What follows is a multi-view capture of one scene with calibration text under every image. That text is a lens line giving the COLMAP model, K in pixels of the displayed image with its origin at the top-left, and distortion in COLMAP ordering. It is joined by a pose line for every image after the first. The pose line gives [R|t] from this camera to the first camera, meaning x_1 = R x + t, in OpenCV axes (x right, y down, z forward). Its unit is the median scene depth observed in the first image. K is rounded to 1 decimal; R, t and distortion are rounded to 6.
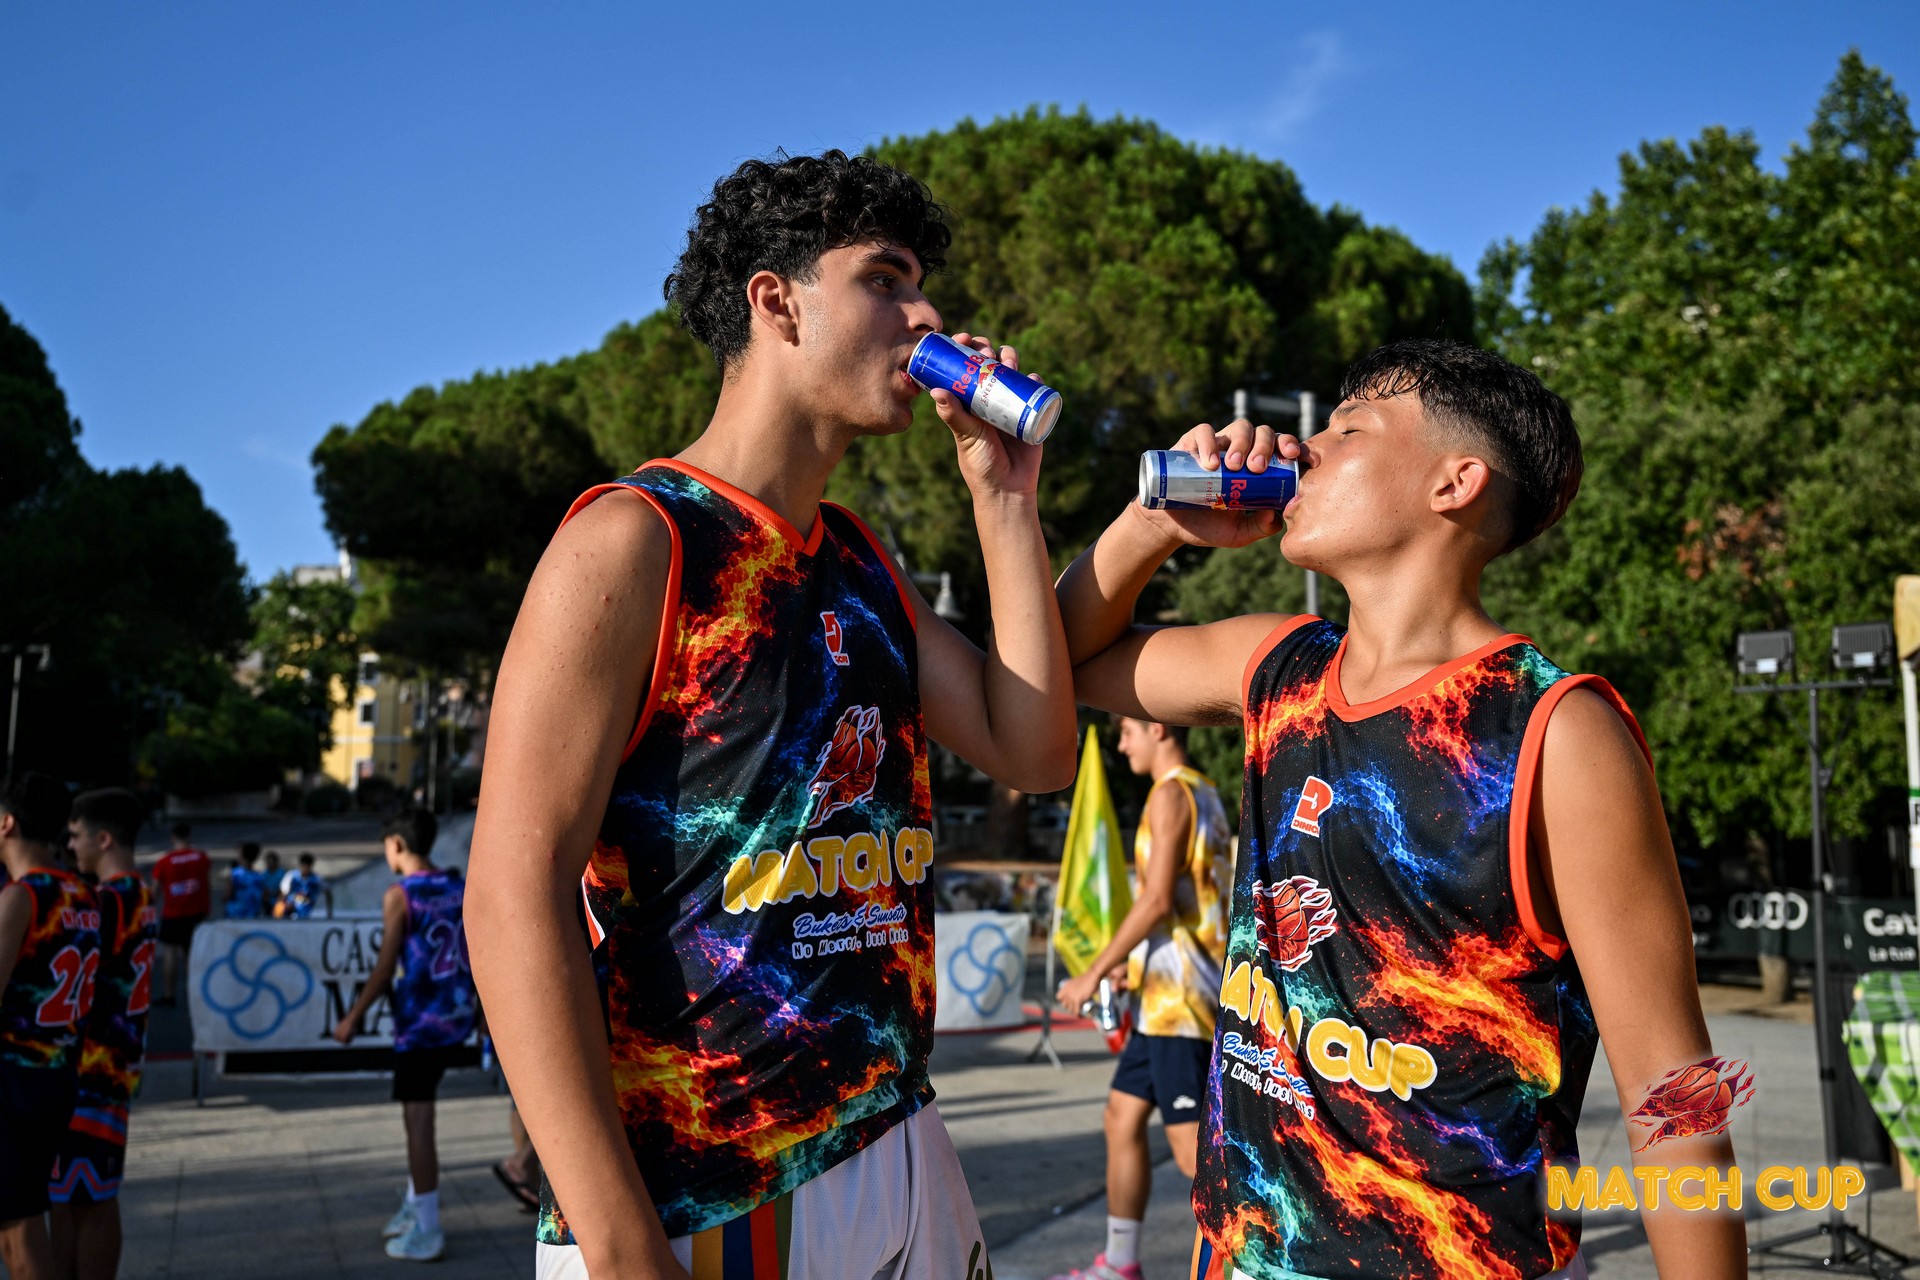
lens RADIAL K [[1715.8, 0, 965.3], [0, 1715.8, 578.6], [0, 0, 1]] dist [0.000578, 0.010868]
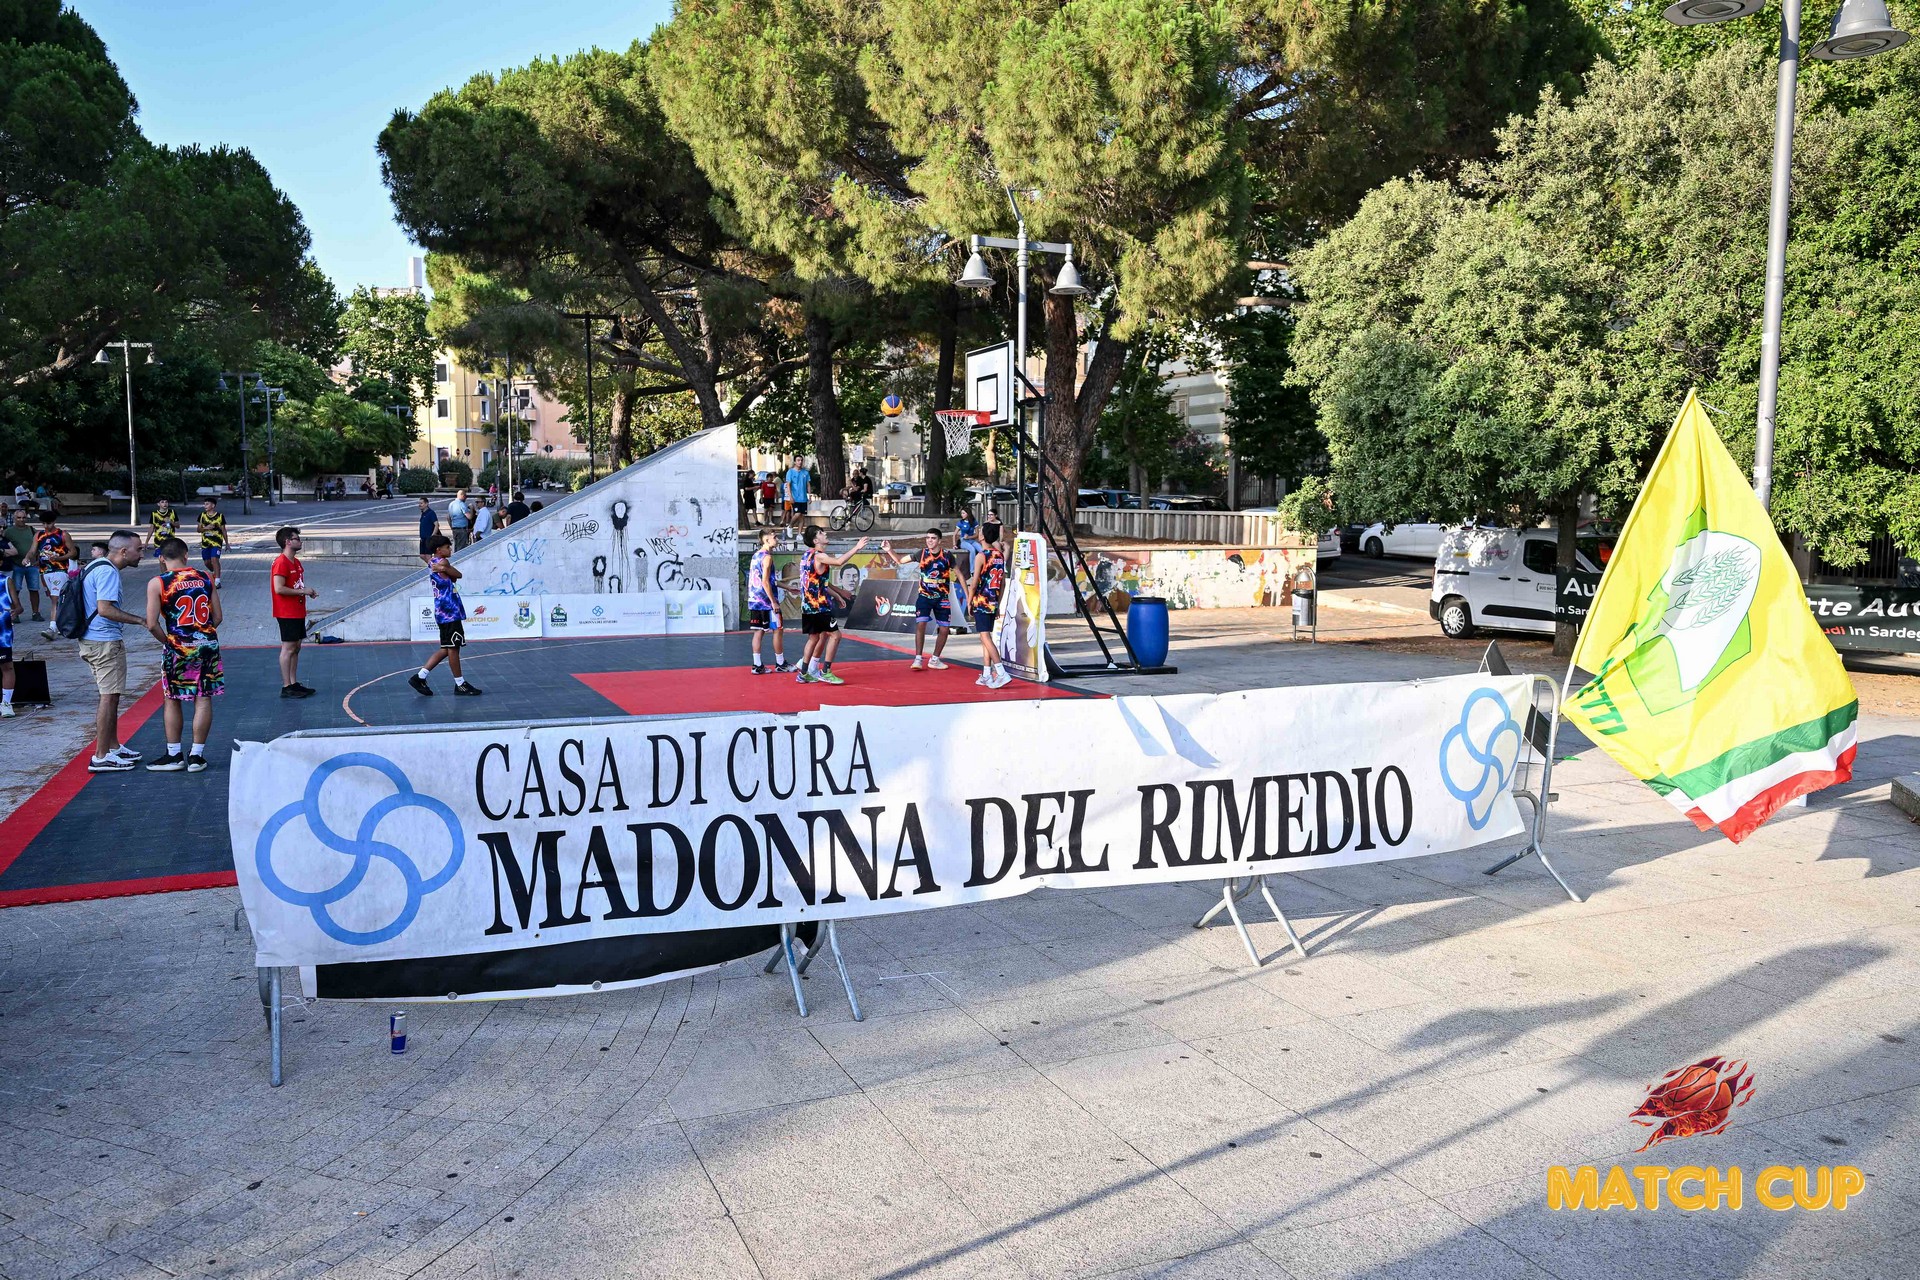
lens RADIAL K [[1480.6, 0, 985.5], [0, 1480.6, 639.6], [0, 0, 1]] dist [0.022254, -0.020561]
pose [[0.999961, -0.004019, 0.007912, -0.047897], [0.002063, 0.972428, 0.233196, 0.014065], [-0.008631, -0.233170, 0.972398, 0.121785]]
